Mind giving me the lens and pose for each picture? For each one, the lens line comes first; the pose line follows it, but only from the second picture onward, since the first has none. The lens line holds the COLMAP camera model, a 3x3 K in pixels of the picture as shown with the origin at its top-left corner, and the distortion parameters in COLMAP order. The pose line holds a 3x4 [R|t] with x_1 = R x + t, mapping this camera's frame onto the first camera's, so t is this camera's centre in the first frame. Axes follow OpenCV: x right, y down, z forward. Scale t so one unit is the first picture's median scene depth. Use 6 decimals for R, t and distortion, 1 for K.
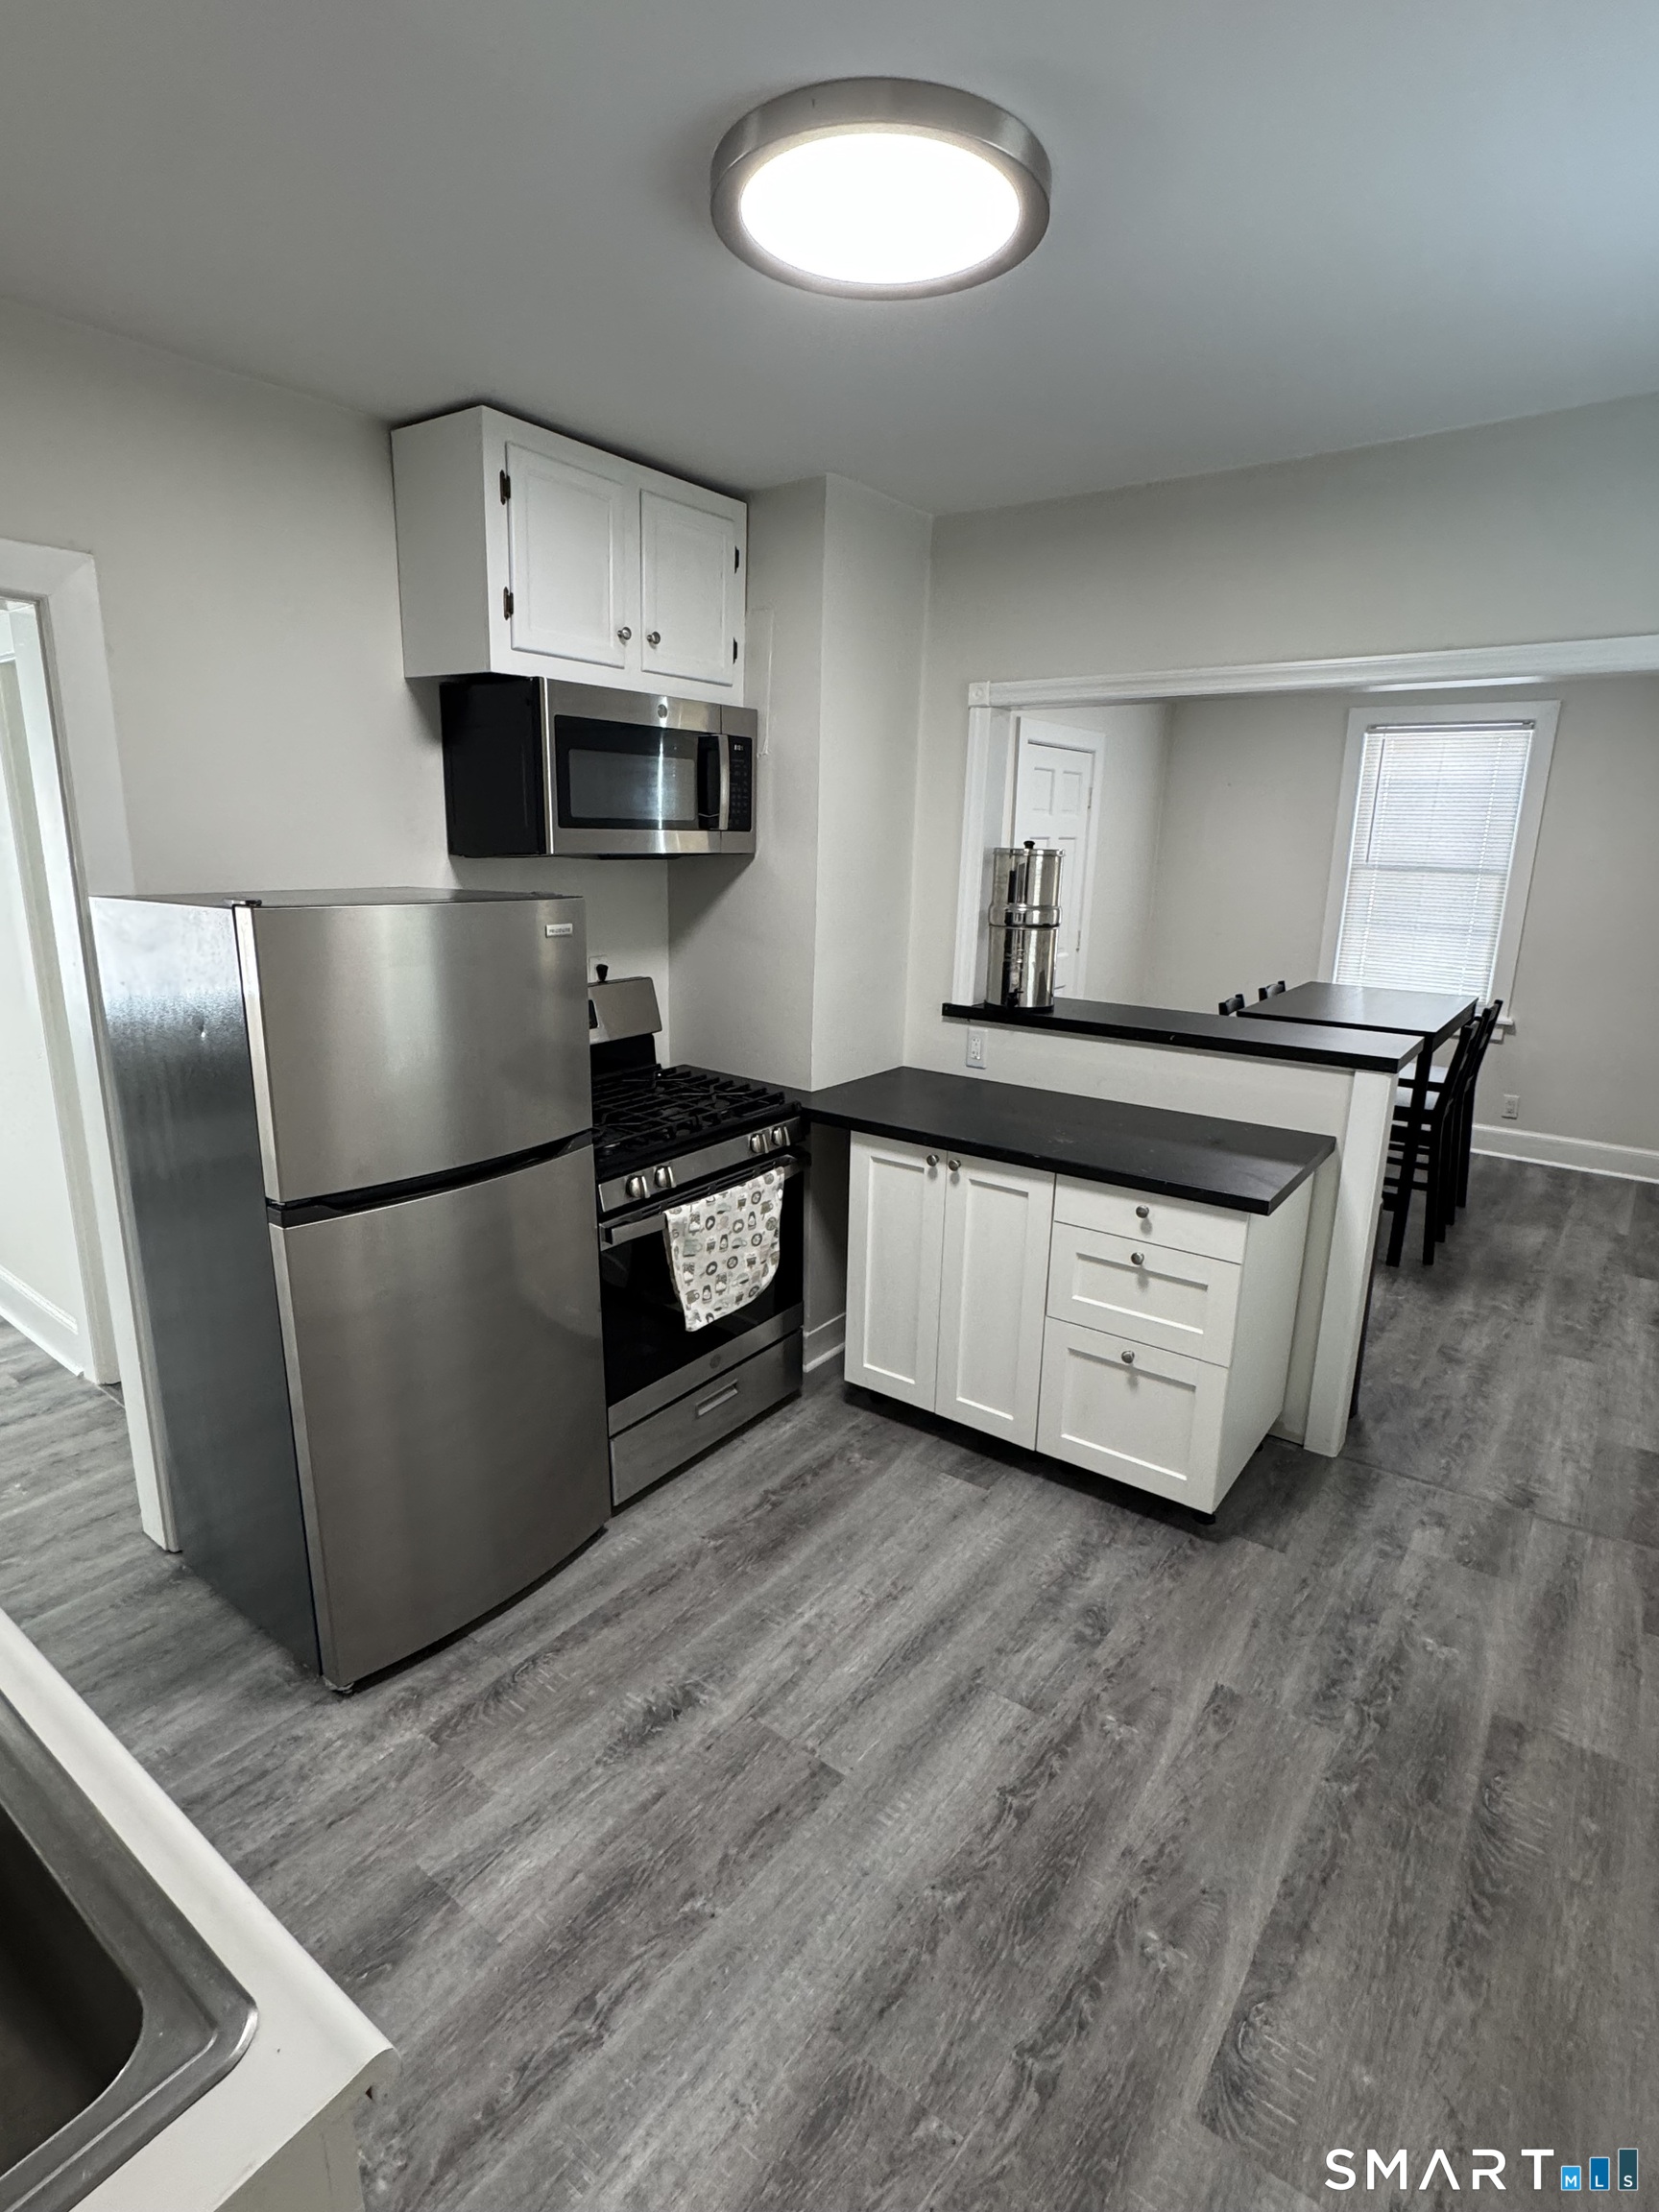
lens RADIAL K [[1116.1, 0, 838.8], [0, 1116.1, 1101.1], [0, 0, 1]] dist [-0.003128, 0.000249]
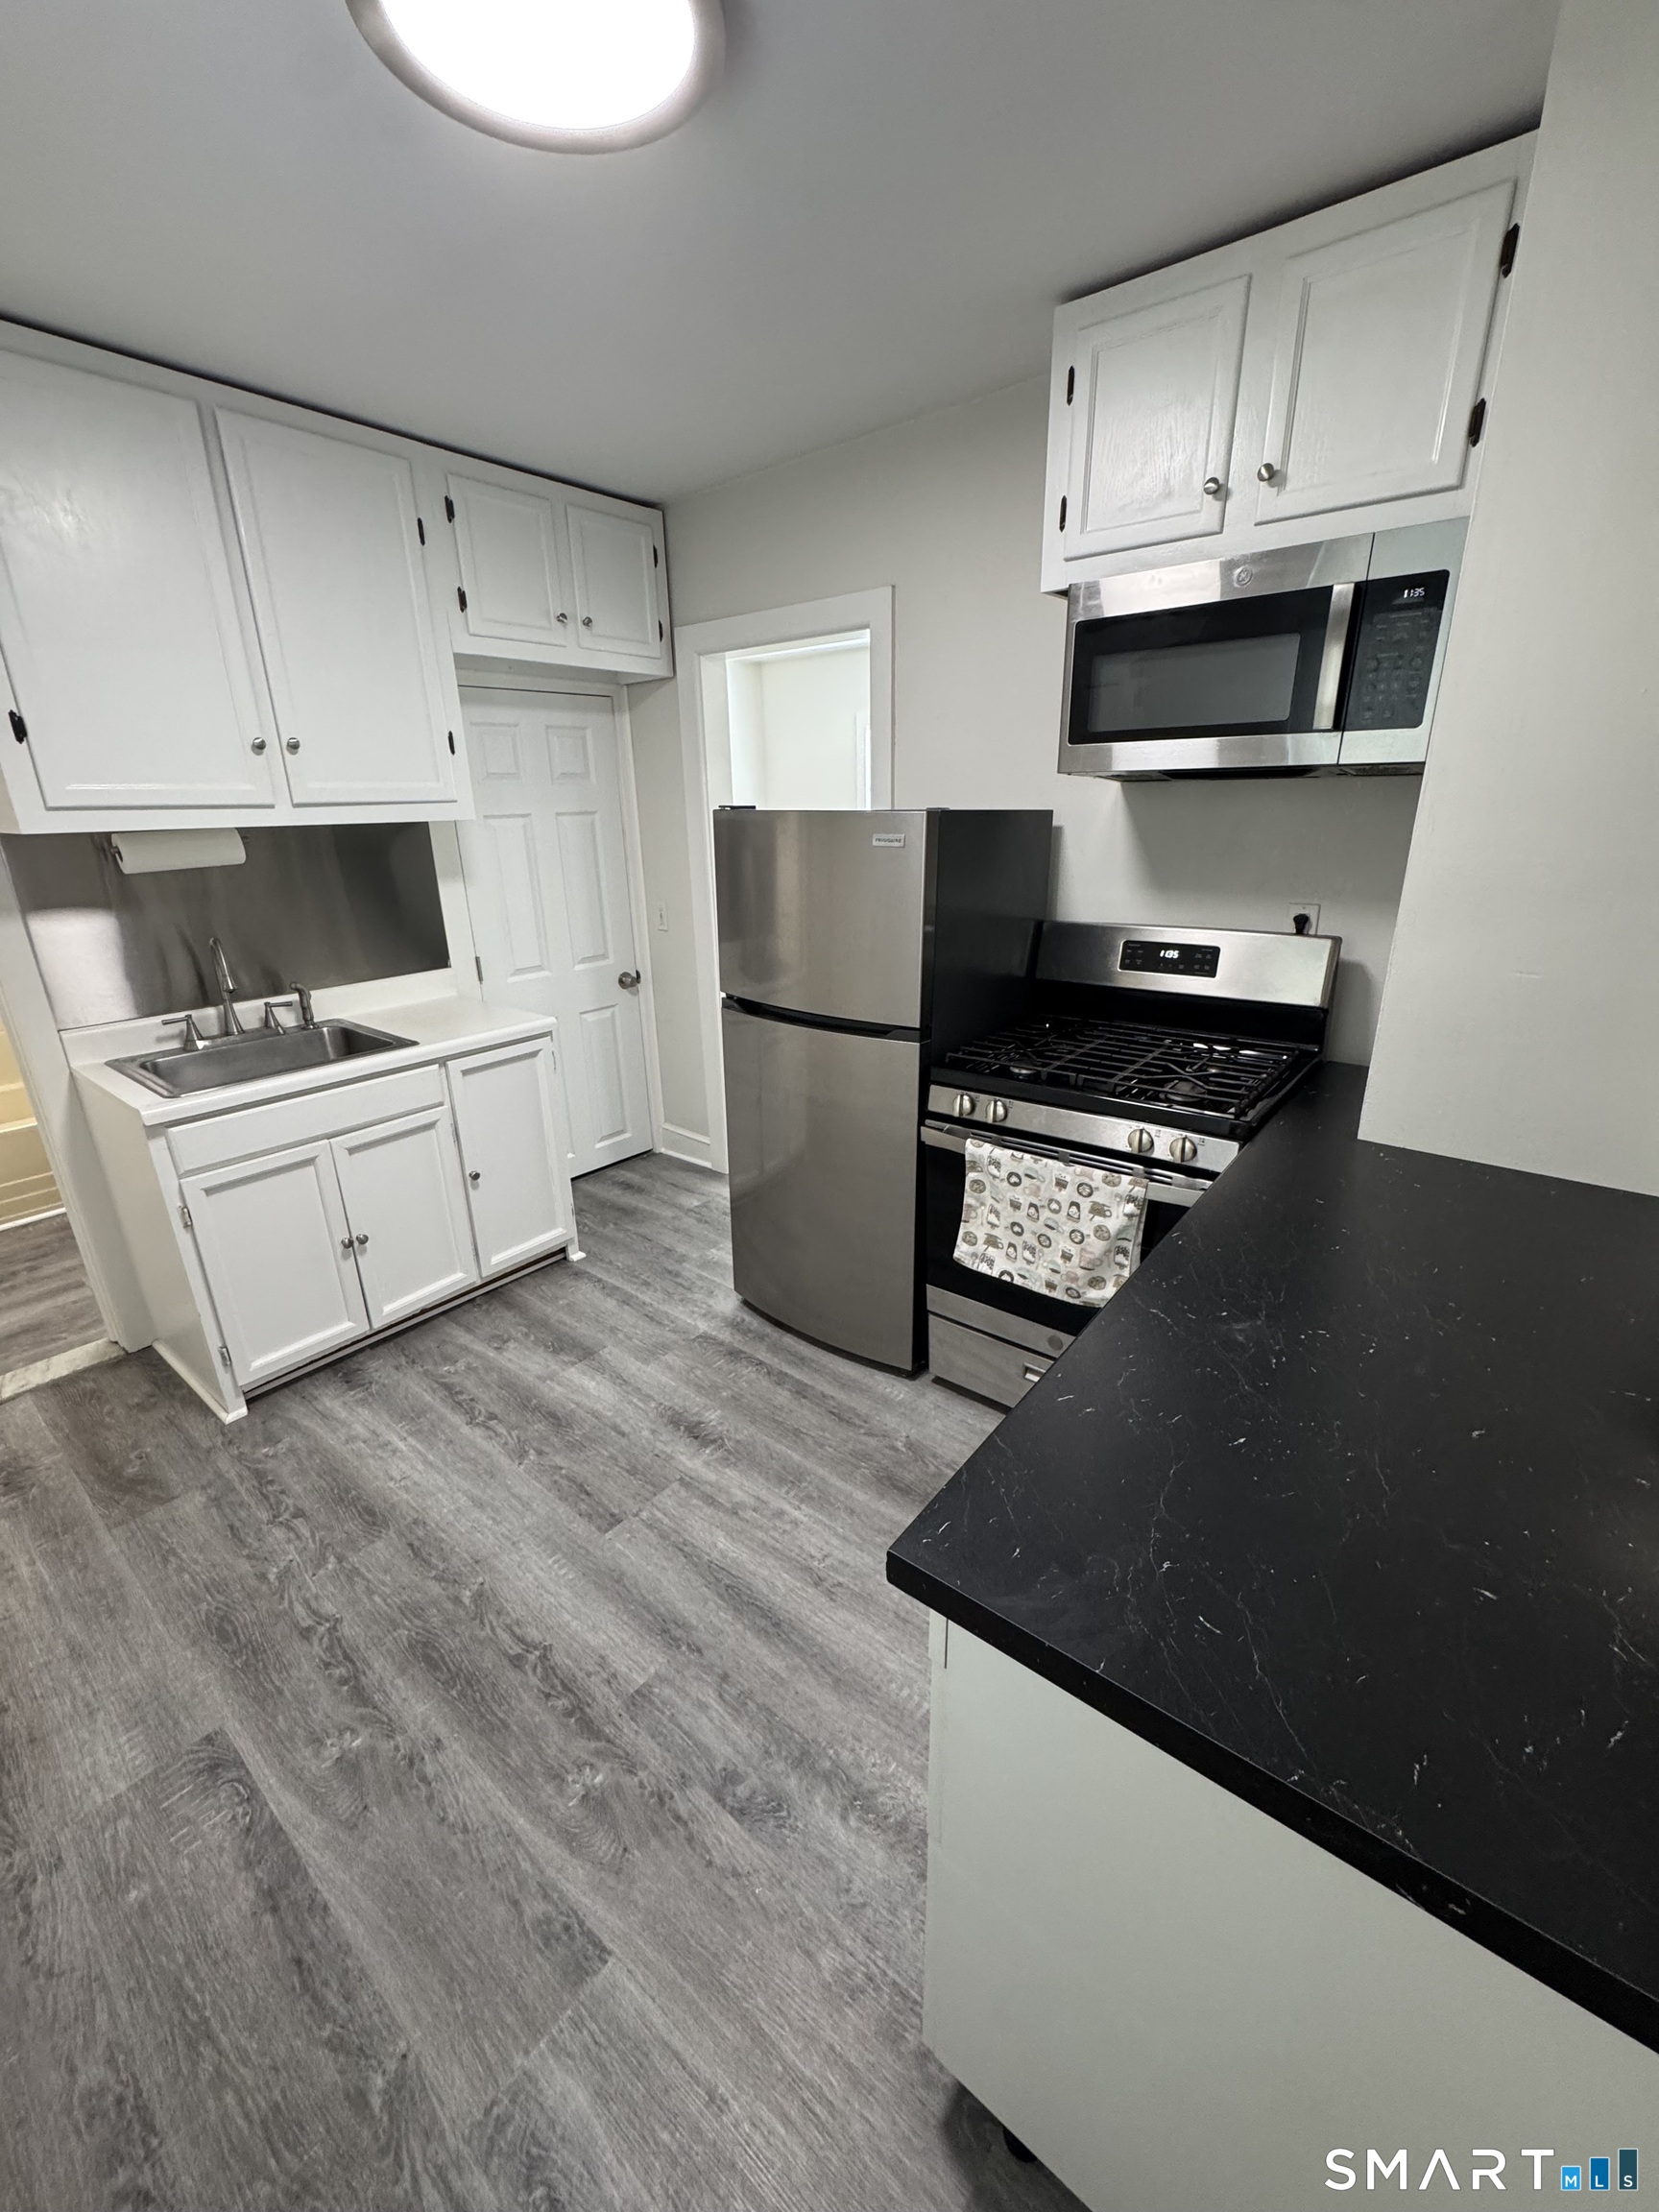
lens RADIAL K [[881.9, 0, 826.5], [0, 881.9, 1103.6], [0, 0, 1]] dist [-0.004549, 0.001125]
pose [[-0.054750, 0.306011, -0.950452, 0.683681], [-0.223181, 0.924047, 0.310366, -0.169439], [0.973238, 0.229116, 0.017704, 0.986722]]
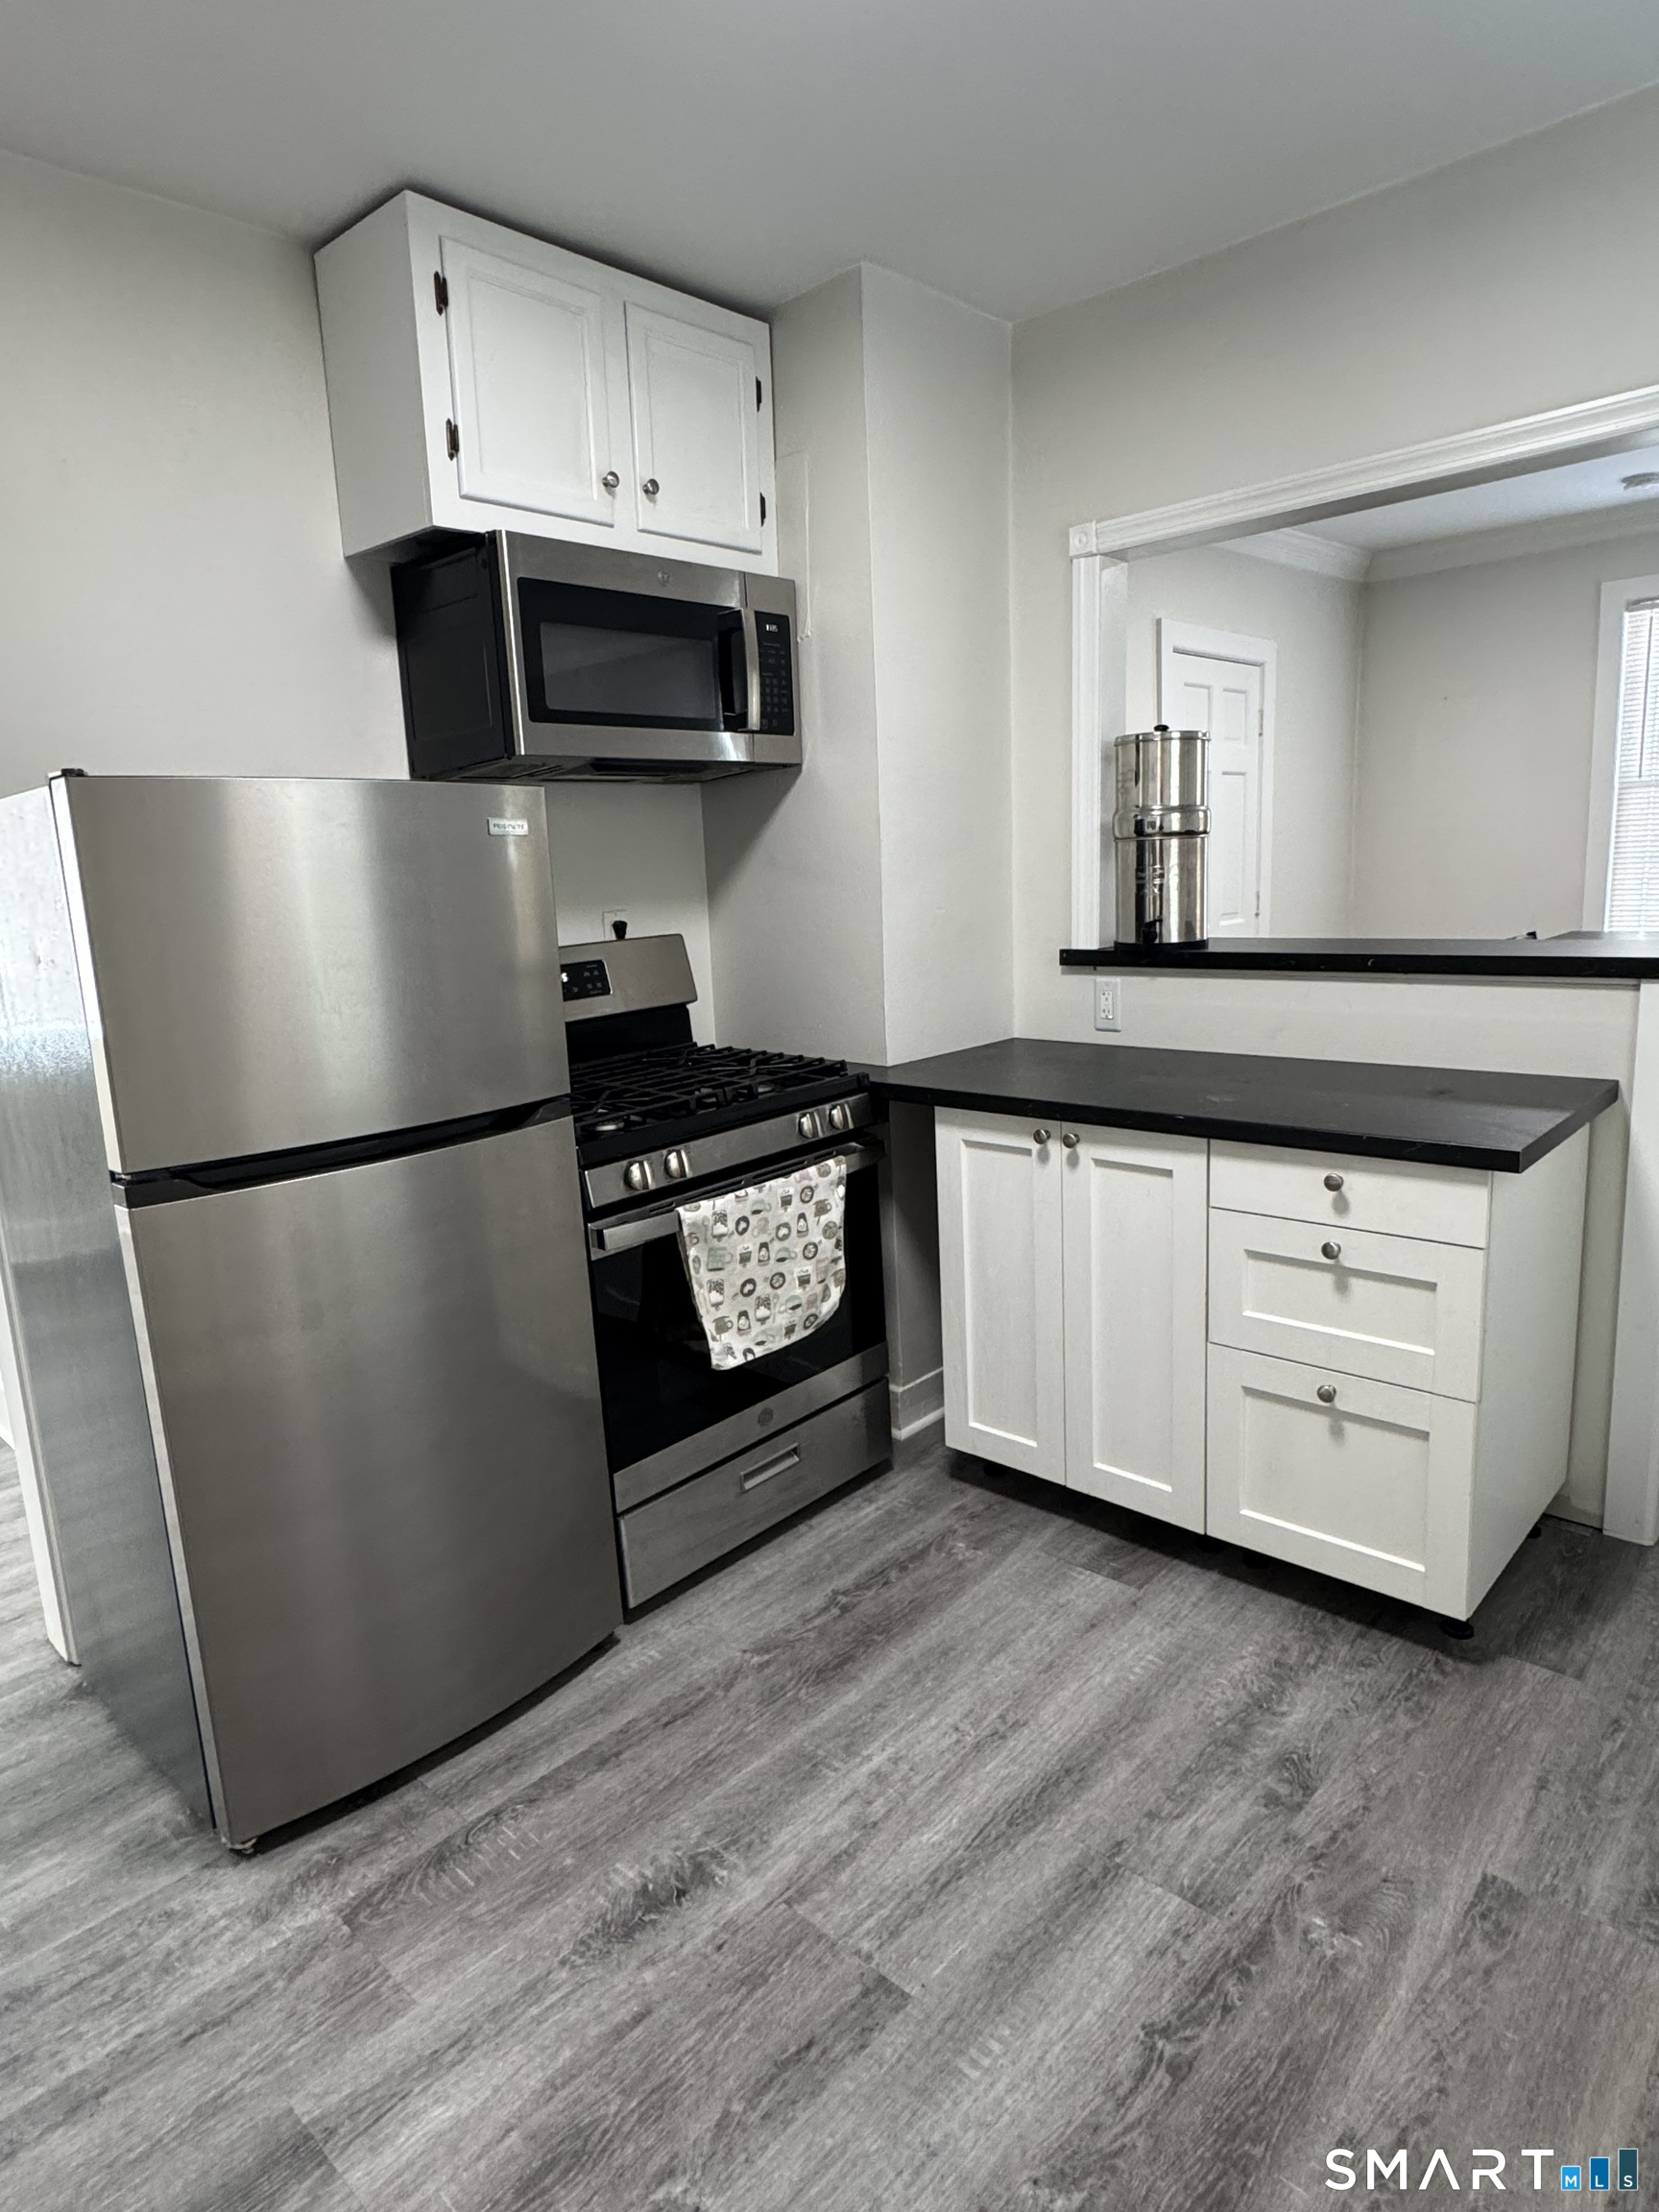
lens RADIAL K [[1296.0, 0, 838.8], [0, 1296.0, 1097.9], [0, 0, 1]] dist [-0.002848, 0.001097]
pose [[0.991339, -0.045495, -0.123199, 0.073525], [0.038550, 0.997561, -0.058188, 0.091982], [0.125545, 0.052935, 0.990675, 0.163990]]
